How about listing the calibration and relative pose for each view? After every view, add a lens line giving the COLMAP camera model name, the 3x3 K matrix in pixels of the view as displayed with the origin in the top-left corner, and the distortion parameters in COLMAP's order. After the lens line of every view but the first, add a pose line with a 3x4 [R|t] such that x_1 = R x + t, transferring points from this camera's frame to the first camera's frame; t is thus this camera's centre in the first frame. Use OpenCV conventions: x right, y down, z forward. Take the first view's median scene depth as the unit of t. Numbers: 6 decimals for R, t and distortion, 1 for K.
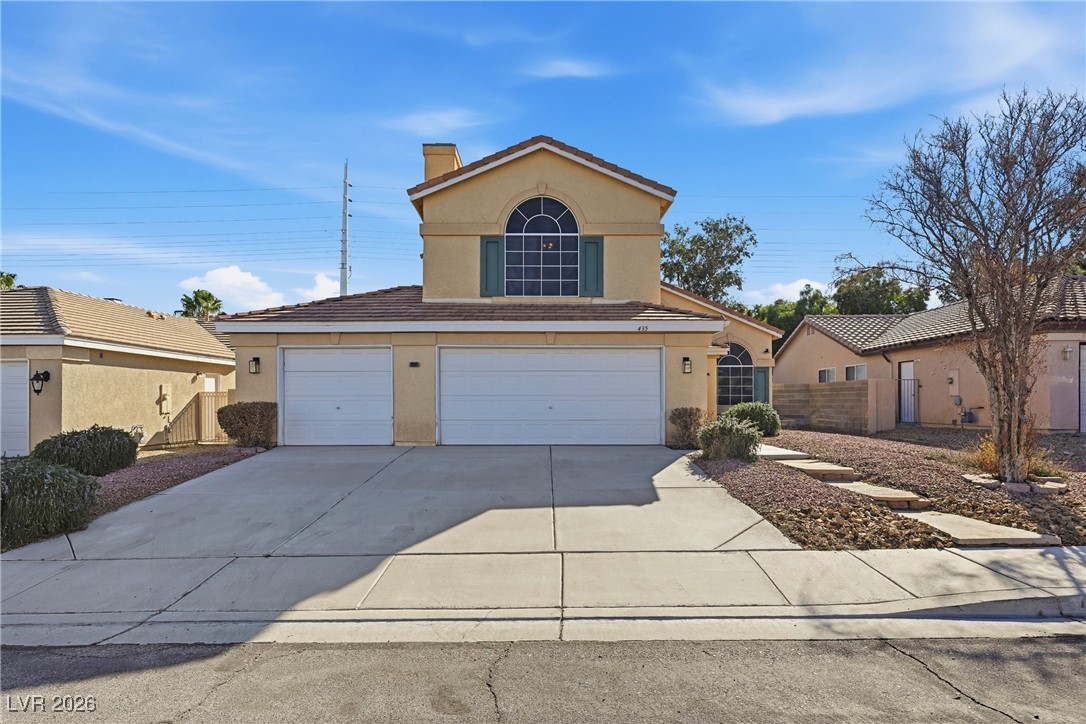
lens RADIAL K [[511.9, 0, 541.1], [0, 511.9, 386.7], [0, 0, 1]] dist [-0.002097, -0.000797]
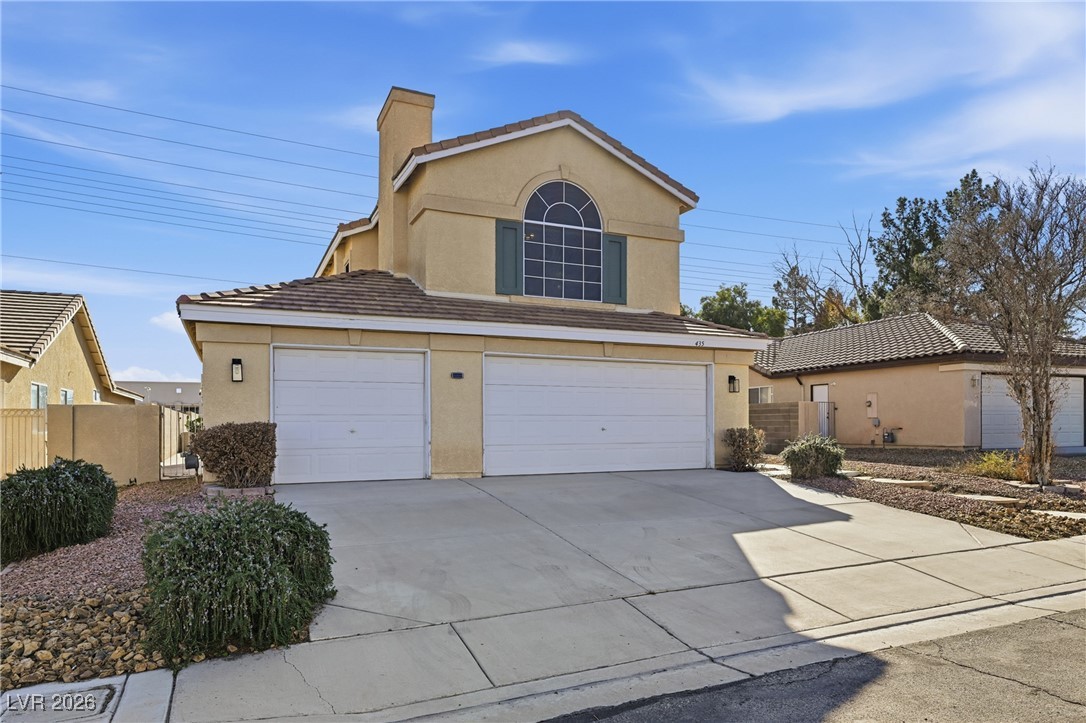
lens RADIAL K [[654.2, 0, 537.2], [0, 654.2, 407.7], [0, 0, 1]] dist [-0.006280, 0.002546]
pose [[0.919348, 0.008391, 0.393355, -0.522746], [-0.008050, 0.999964, -0.002515, 0.008002], [-0.393362, -0.000854, 0.919383, 0.021853]]
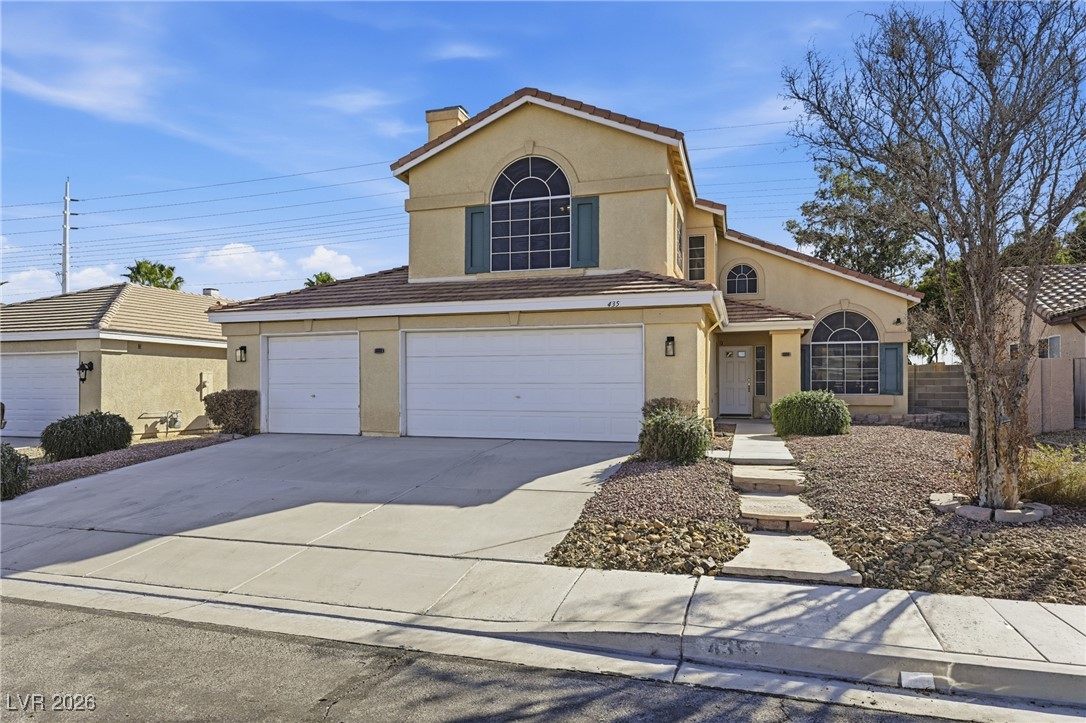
lens RADIAL K [[613.1, 0, 544.1], [0, 613.1, 367.2], [0, 0, 1]] dist [-0.001837, -0.000603]
pose [[0.957767, -0.008066, -0.287432, 0.367179], [0.007294, 0.999966, -0.003756, -0.006082], [0.287452, 0.001501, 0.957794, -0.002367]]
